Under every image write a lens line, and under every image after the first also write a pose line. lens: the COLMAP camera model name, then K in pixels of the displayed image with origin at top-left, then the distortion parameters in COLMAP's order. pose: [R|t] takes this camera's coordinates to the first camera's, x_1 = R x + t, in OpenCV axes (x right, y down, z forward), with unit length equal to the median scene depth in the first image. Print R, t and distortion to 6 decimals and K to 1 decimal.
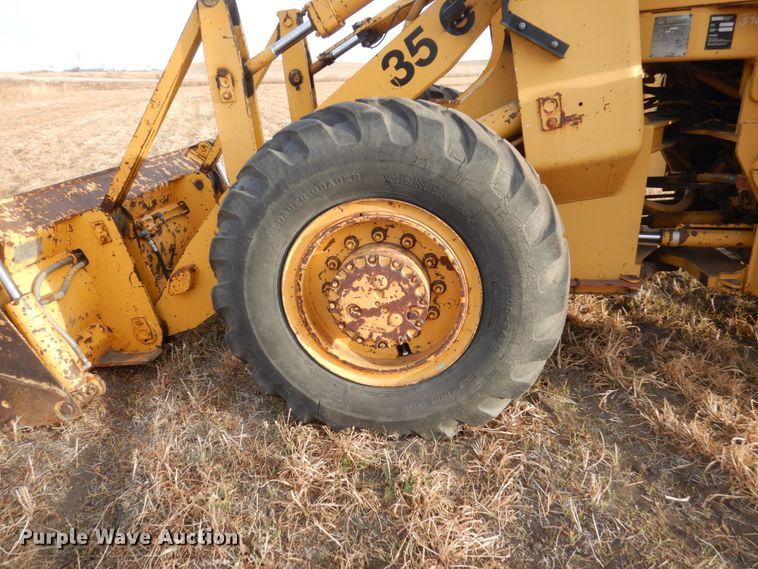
lens RADIAL K [[539.0, 0, 376.6], [0, 539.0, 279.9], [0, 0, 1]] dist [-0.001616, -0.003746]
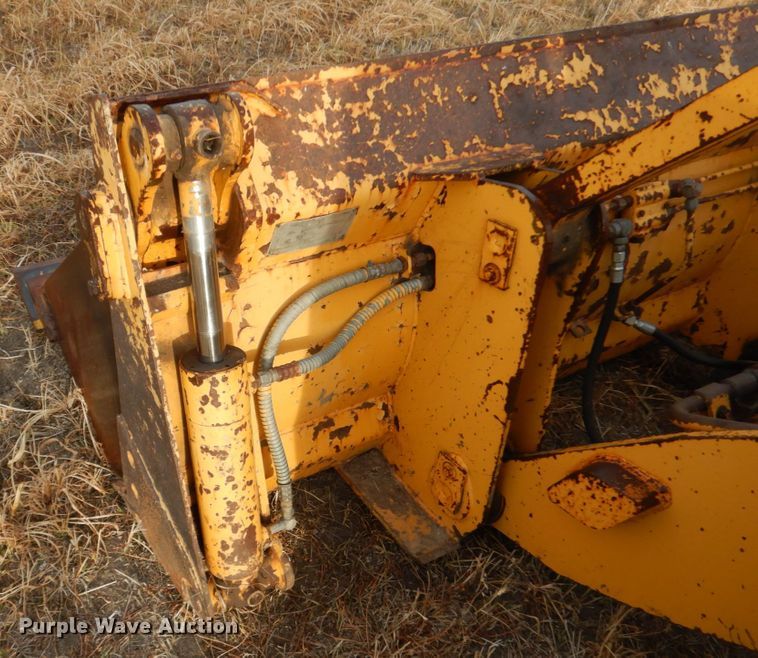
lens RADIAL K [[738.0, 0, 234.0], [0, 738.0, 386.1], [0, 0, 1]] dist [0.015180, 0.003280]
pose [[0.577812, 0.643813, -0.501636, -0.389881], [-0.386151, 0.757125, 0.526924, -0.263831], [0.719042, -0.110756, 0.686085, 0.667672]]
